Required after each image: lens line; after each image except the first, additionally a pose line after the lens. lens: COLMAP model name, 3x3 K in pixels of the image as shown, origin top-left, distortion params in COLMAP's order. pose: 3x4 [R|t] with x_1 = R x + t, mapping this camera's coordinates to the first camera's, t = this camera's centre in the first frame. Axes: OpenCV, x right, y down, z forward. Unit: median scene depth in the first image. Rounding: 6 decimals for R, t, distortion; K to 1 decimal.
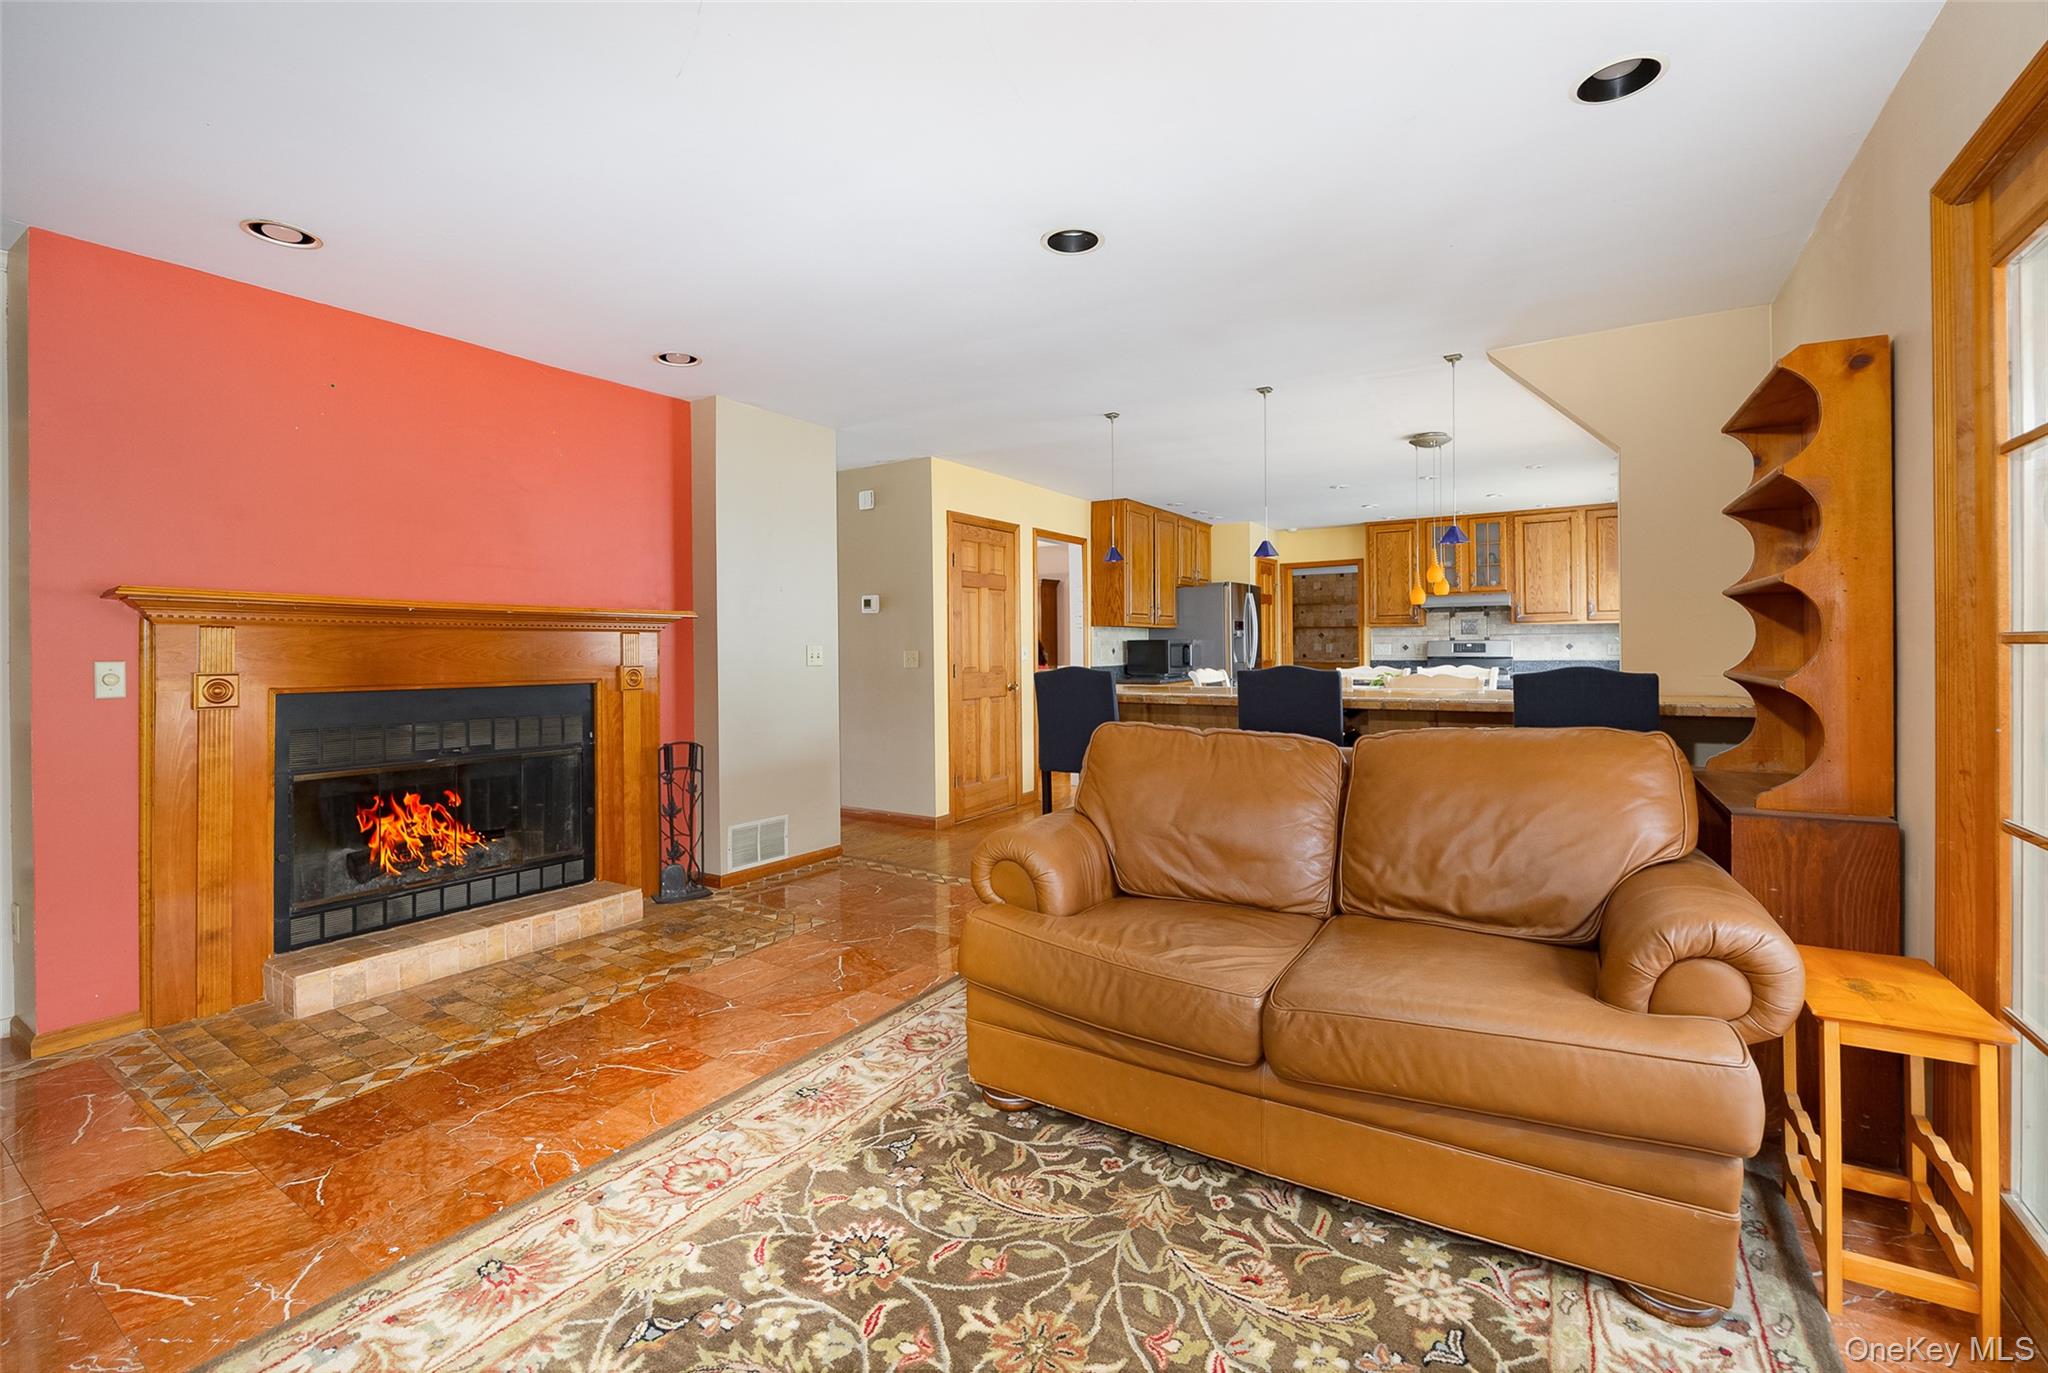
lens RADIAL K [[875.0, 0, 1019.6], [0, 875.0, 644.7], [0, 0, 1]] dist [-0.013478, 0.000460]
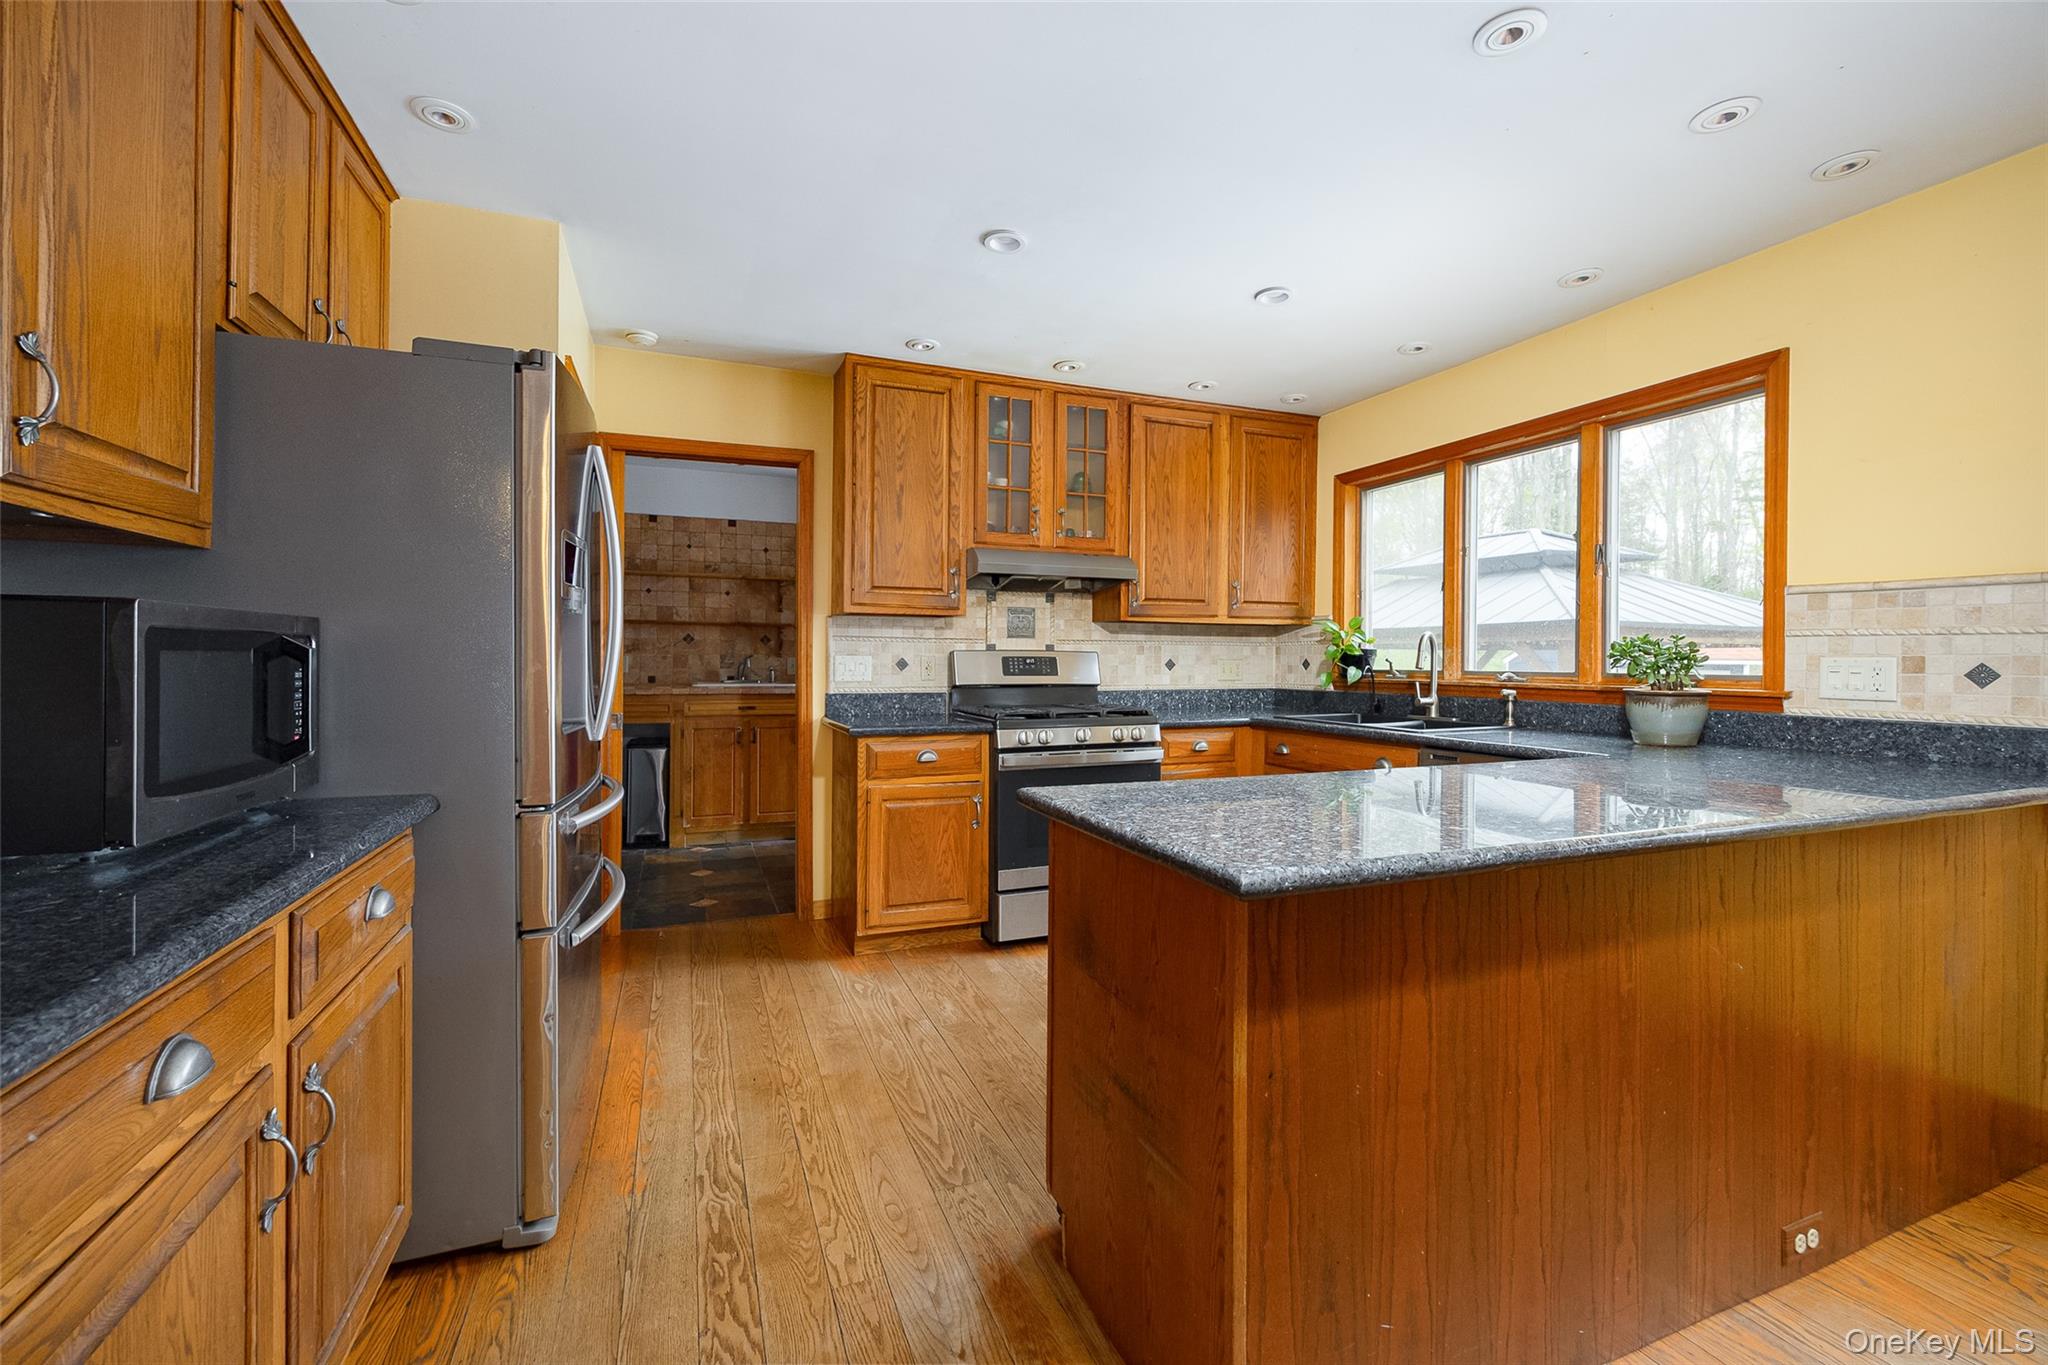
lens RADIAL K [[847.0, 0, 1021.6], [0, 847.0, 659.1], [0, 0, 1]] dist [-0.000851, 0.000066]
pose [[0.580801, 0.012379, 0.813951, 0.459666], [-0.010908, 0.999913, -0.007423, 0.011751], [-0.813973, -0.004567, 0.580885, 2.577717]]
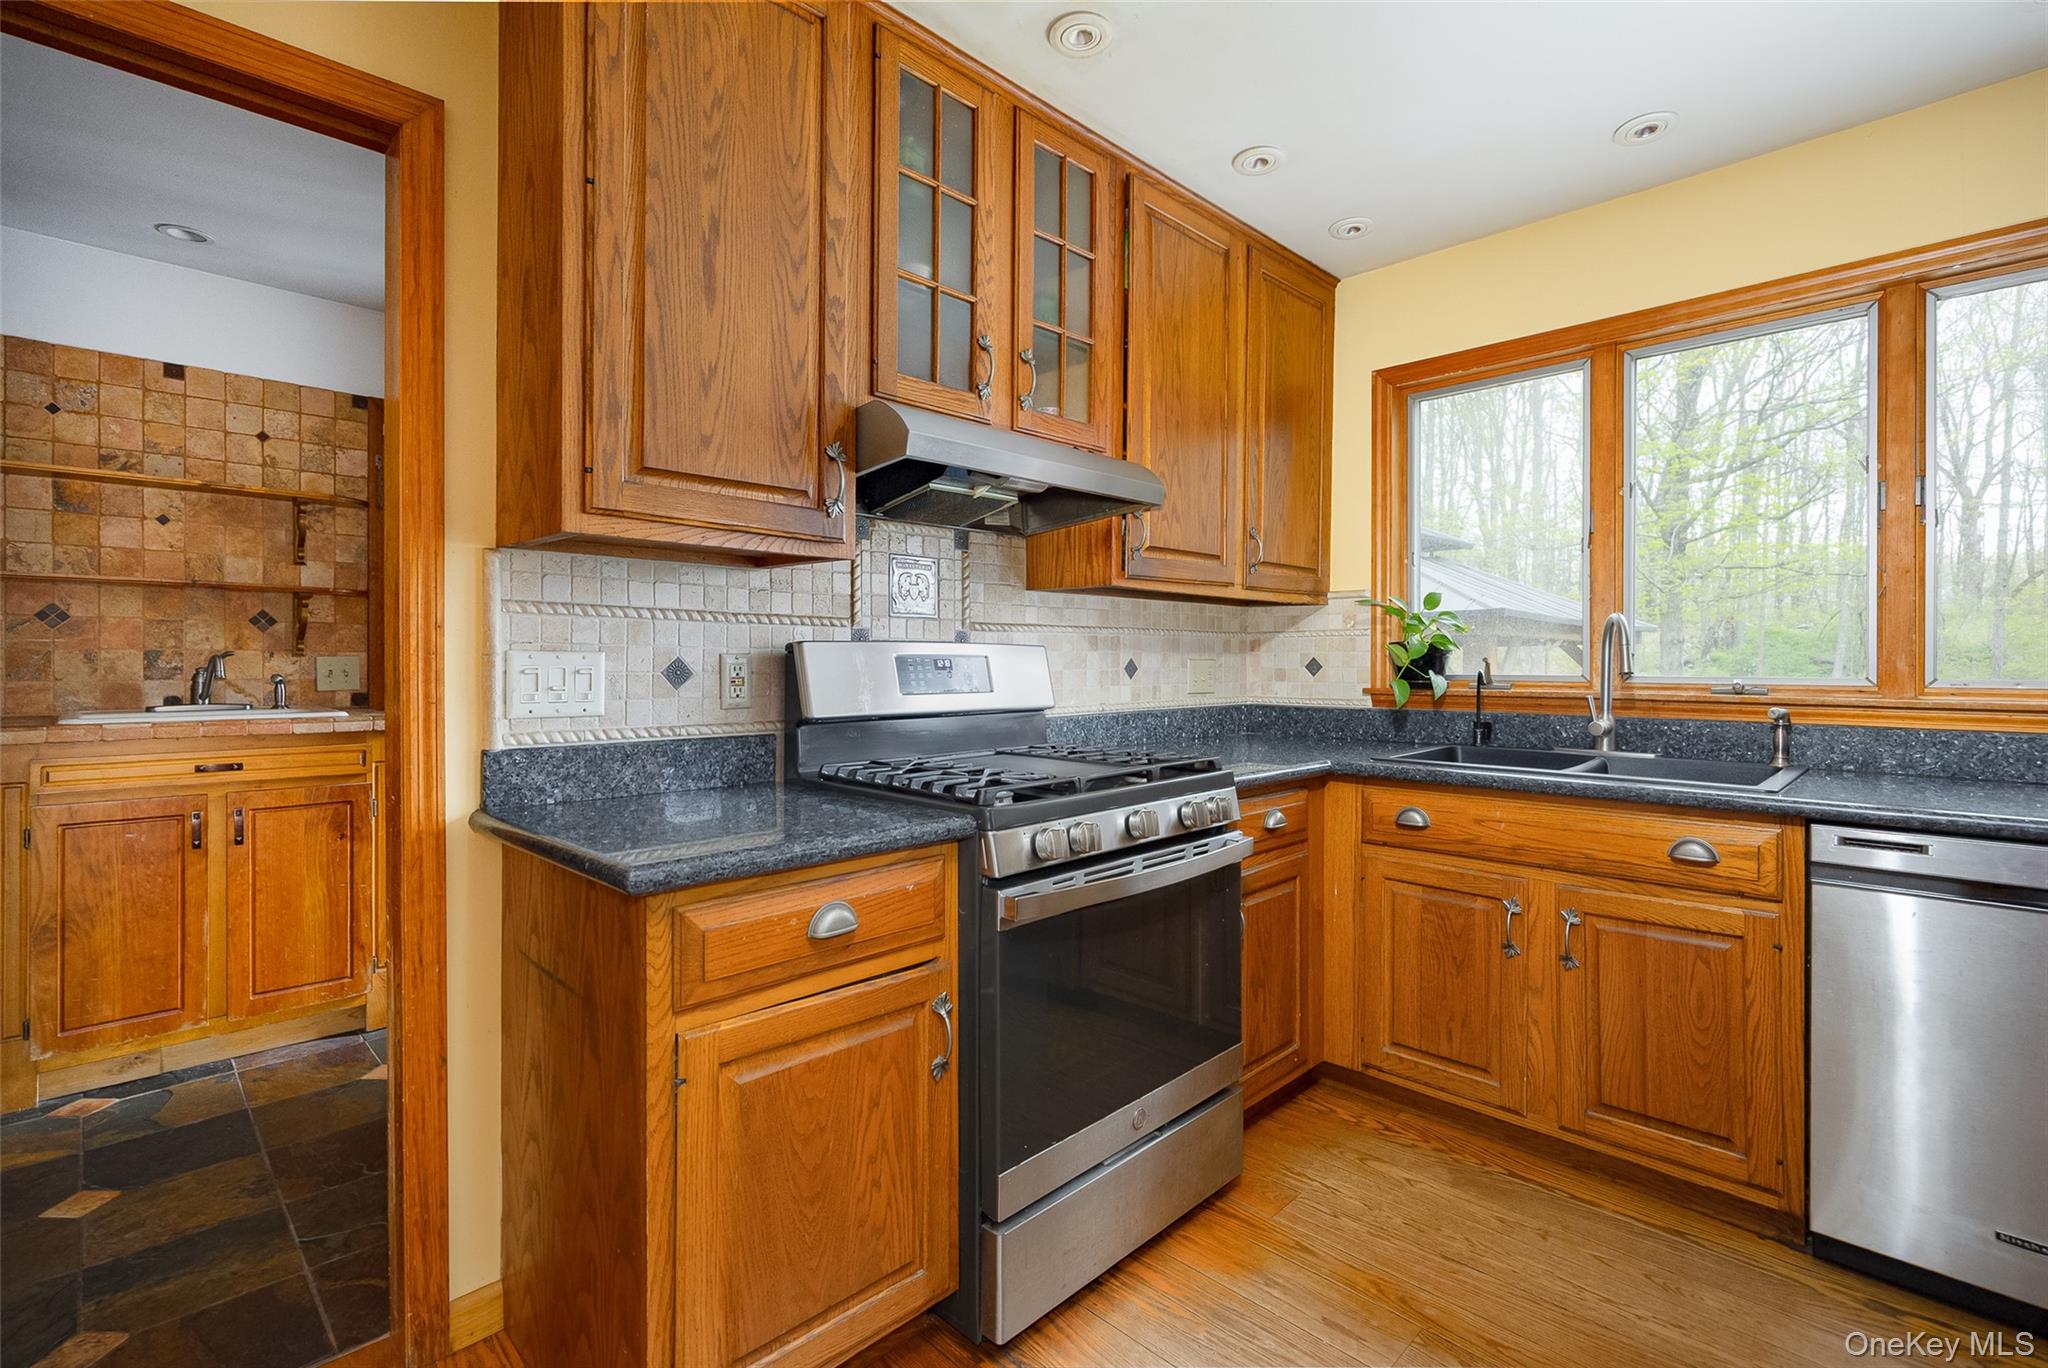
lens RADIAL K [[935.0, 0, 1021.0], [0, 935.0, 665.7], [0, 0, 1]] dist [0.000004, 0.000599]
pose [[0.217271, 0.004155, 0.976102, 0.955712], [-0.005882, 0.999978, -0.002948, 0.007390], [-0.976094, -0.005101, 0.217291, 3.257888]]
